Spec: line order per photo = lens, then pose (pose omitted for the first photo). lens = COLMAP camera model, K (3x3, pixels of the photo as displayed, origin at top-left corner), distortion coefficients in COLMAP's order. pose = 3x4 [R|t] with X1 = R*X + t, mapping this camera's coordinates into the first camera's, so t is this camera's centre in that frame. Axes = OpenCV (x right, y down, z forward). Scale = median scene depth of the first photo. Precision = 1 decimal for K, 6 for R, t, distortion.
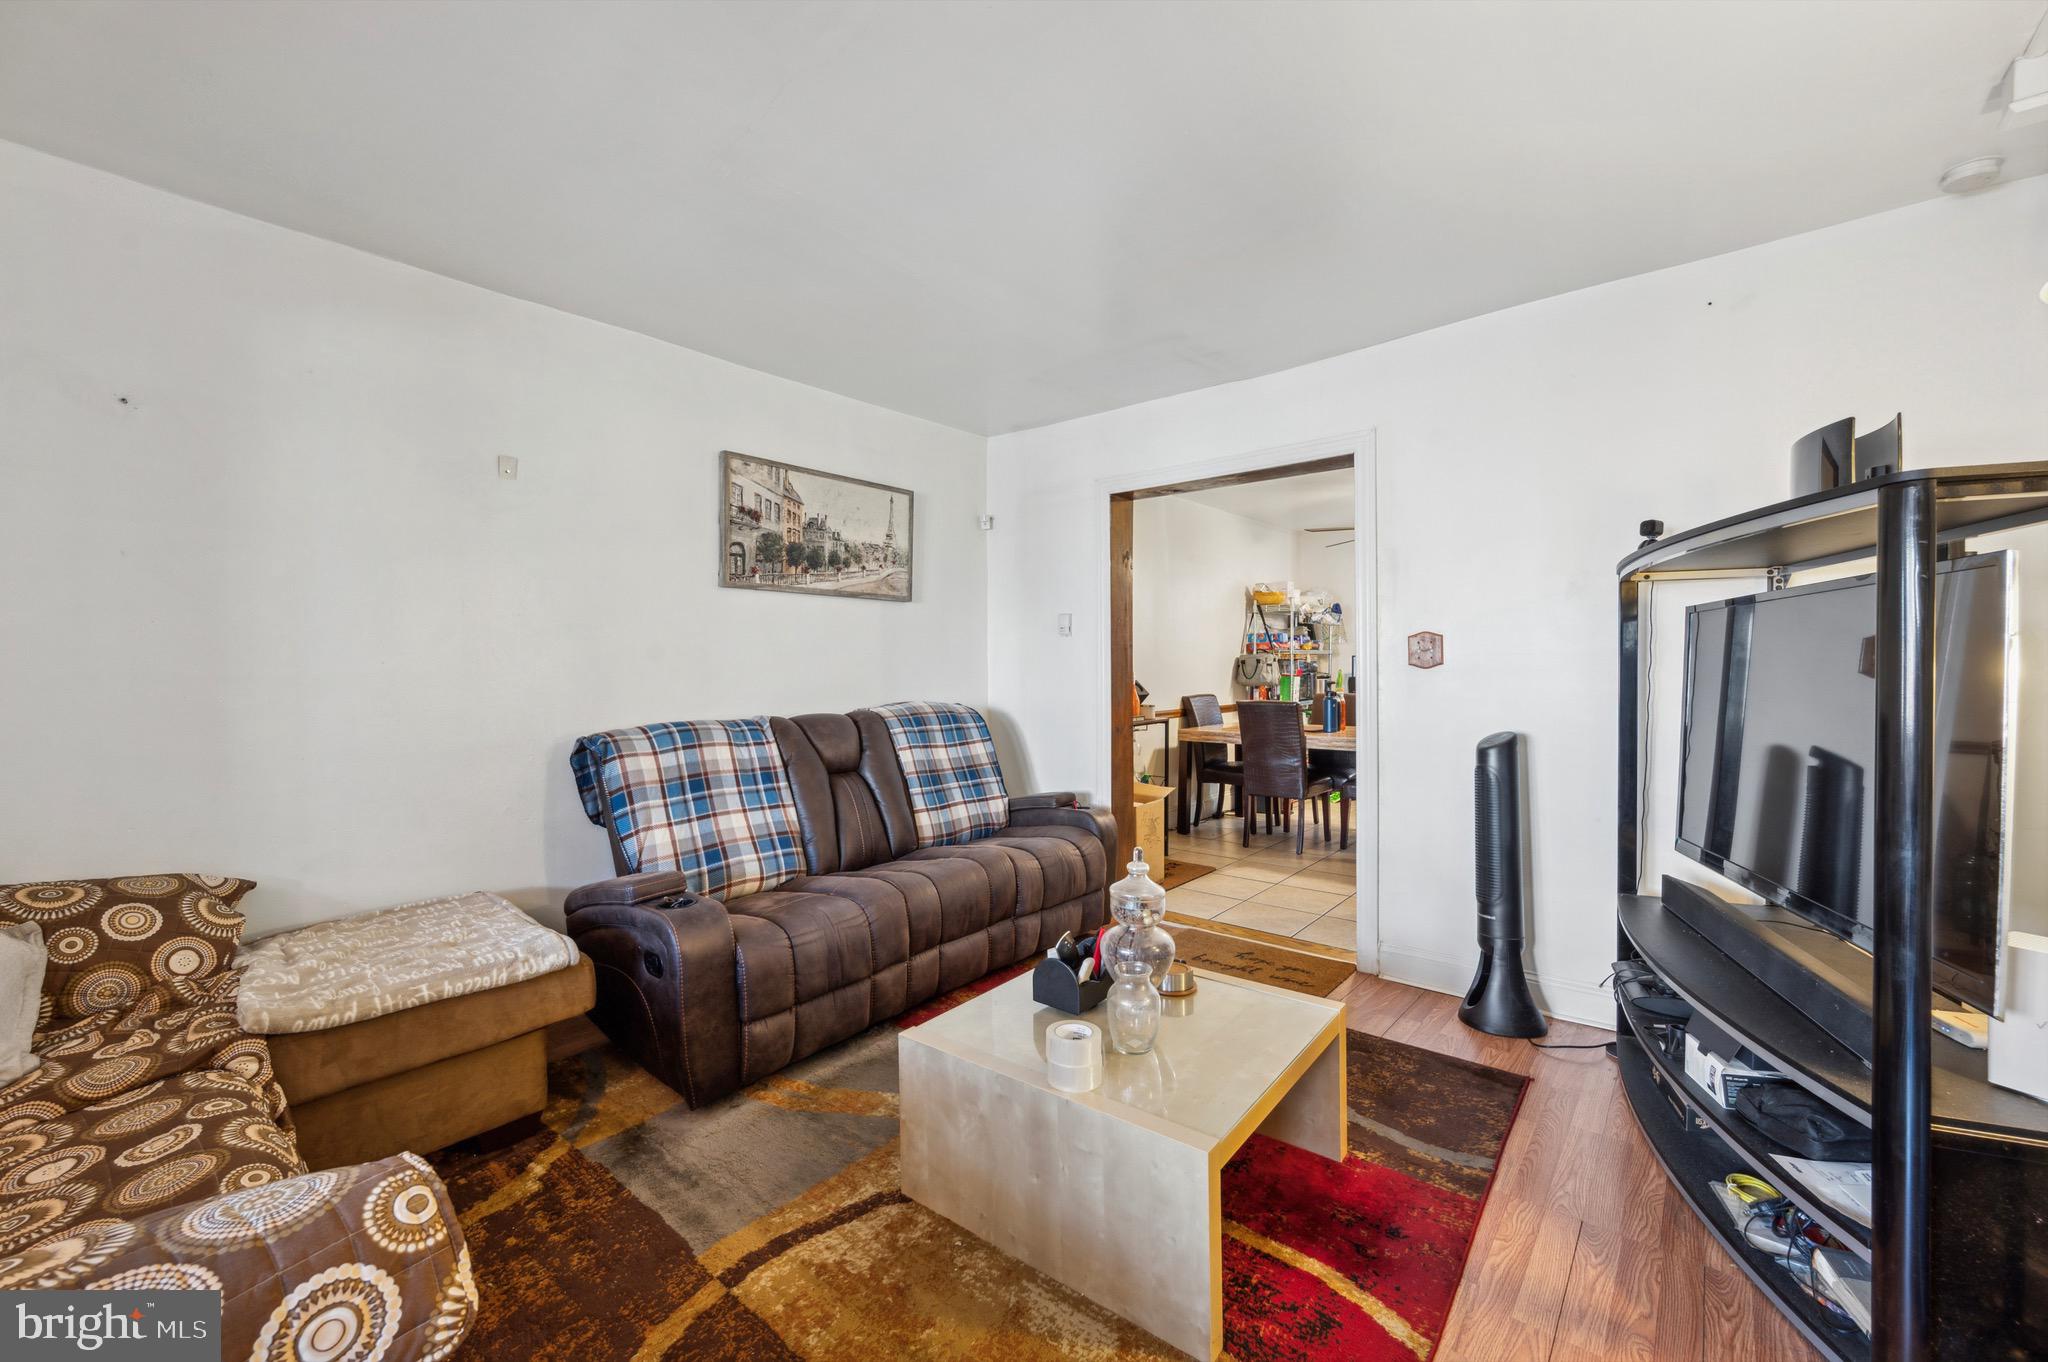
lens RADIAL K [[815.6, 0, 1024.0], [0, 815.6, 681.0], [0, 0, 1]] dist [0.001458, 0.000022]
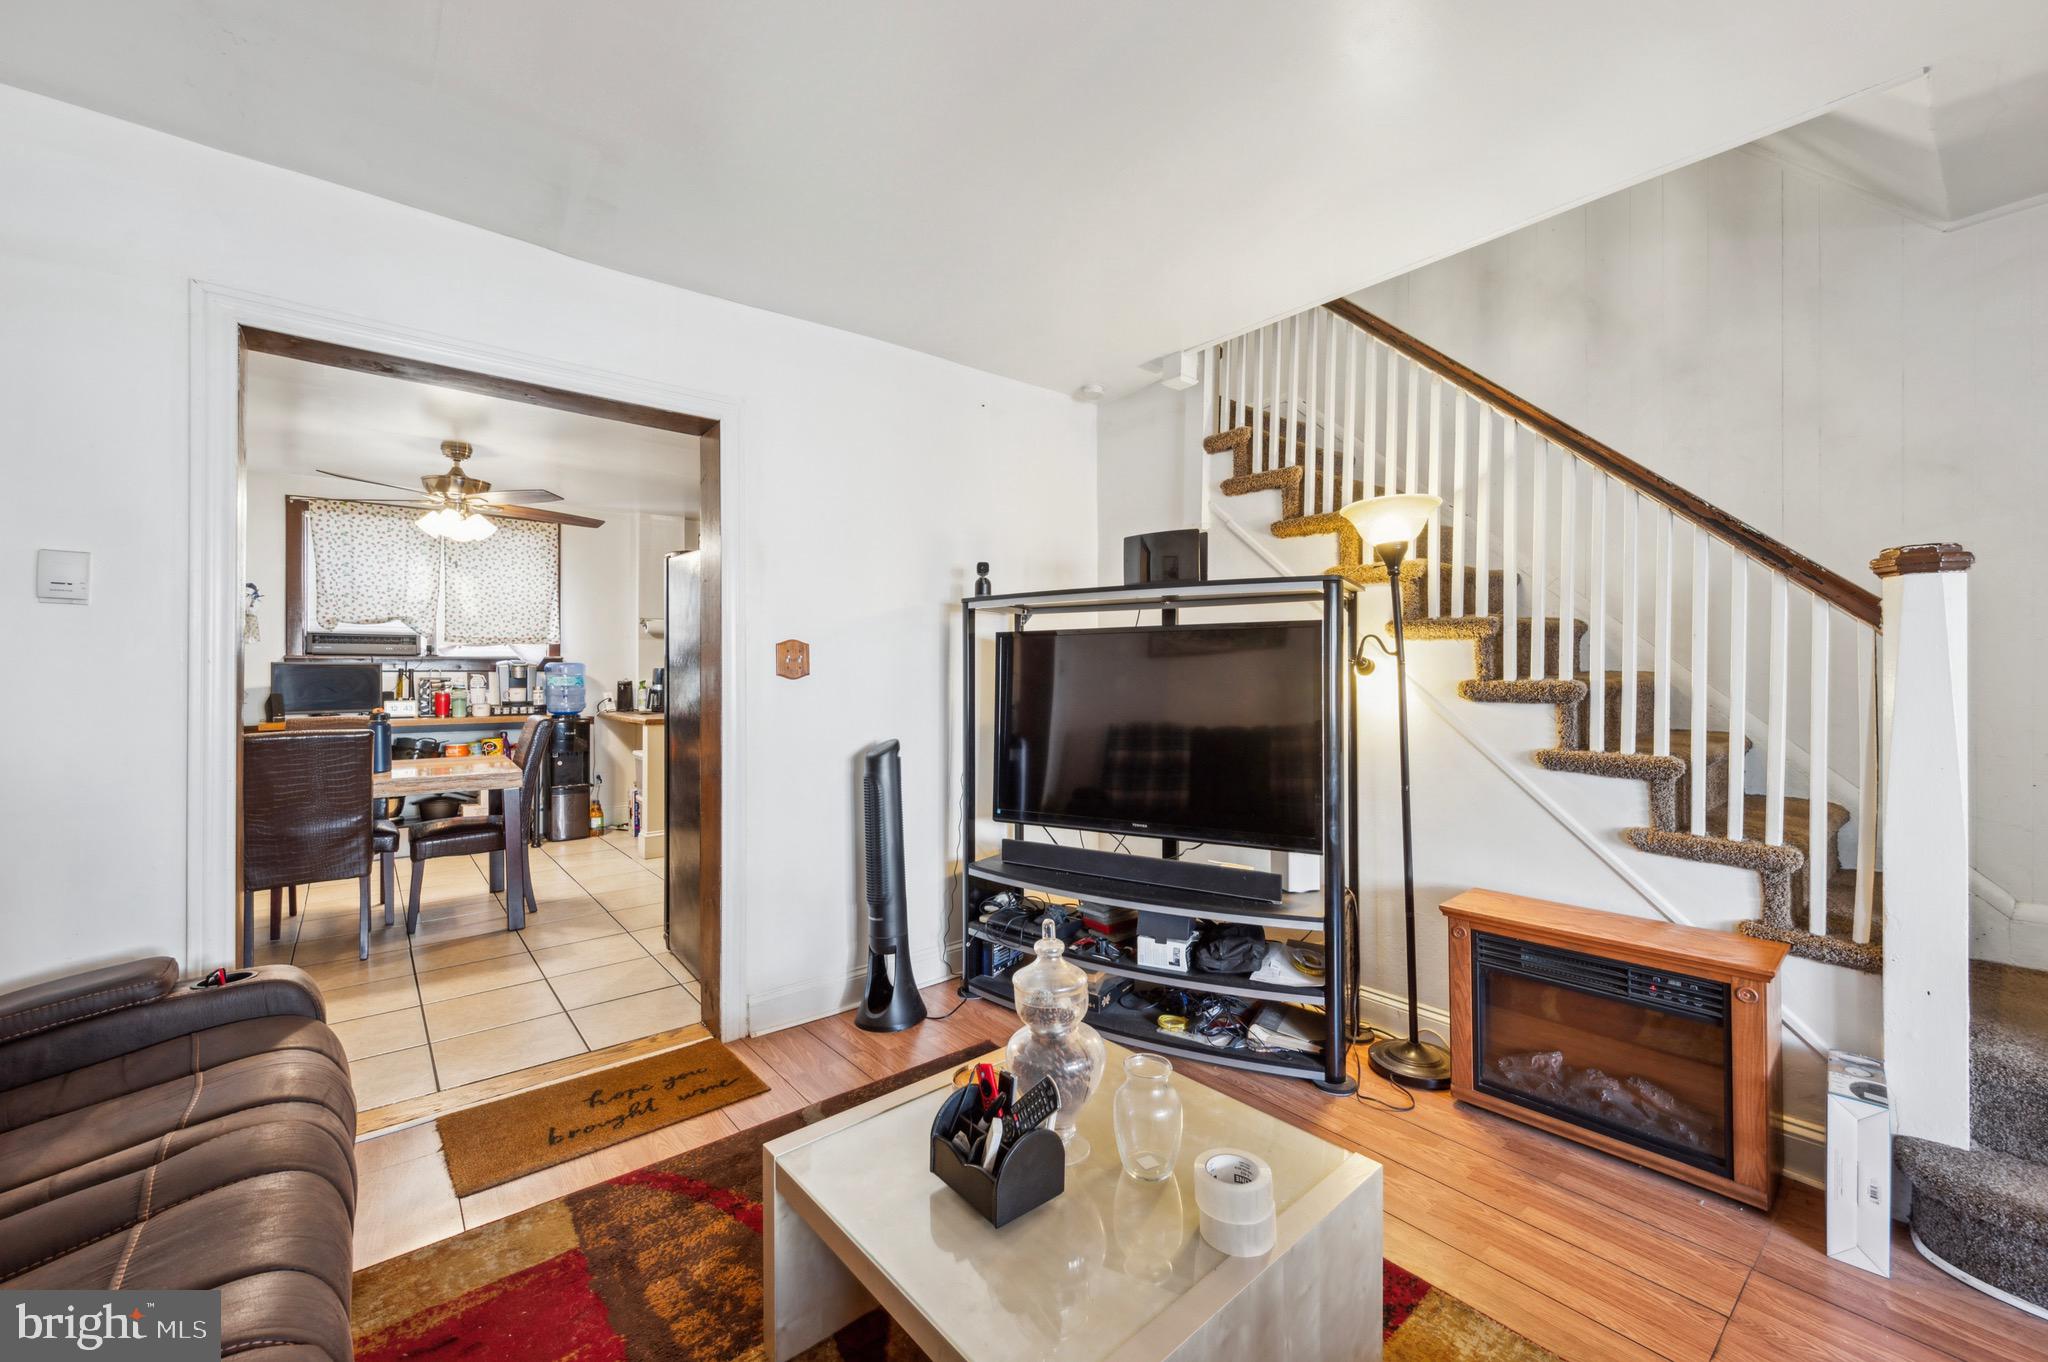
lens RADIAL K [[810.7, 0, 1043.3], [0, 810.7, 682.7], [0, 0, 1]] dist [-0.002232, -0.000083]
pose [[0.165642, -0.000335, 0.986186, -0.376592], [0.022575, 0.999739, -0.003452, -0.001336], [-0.985928, 0.022835, 0.165607, 0.574868]]
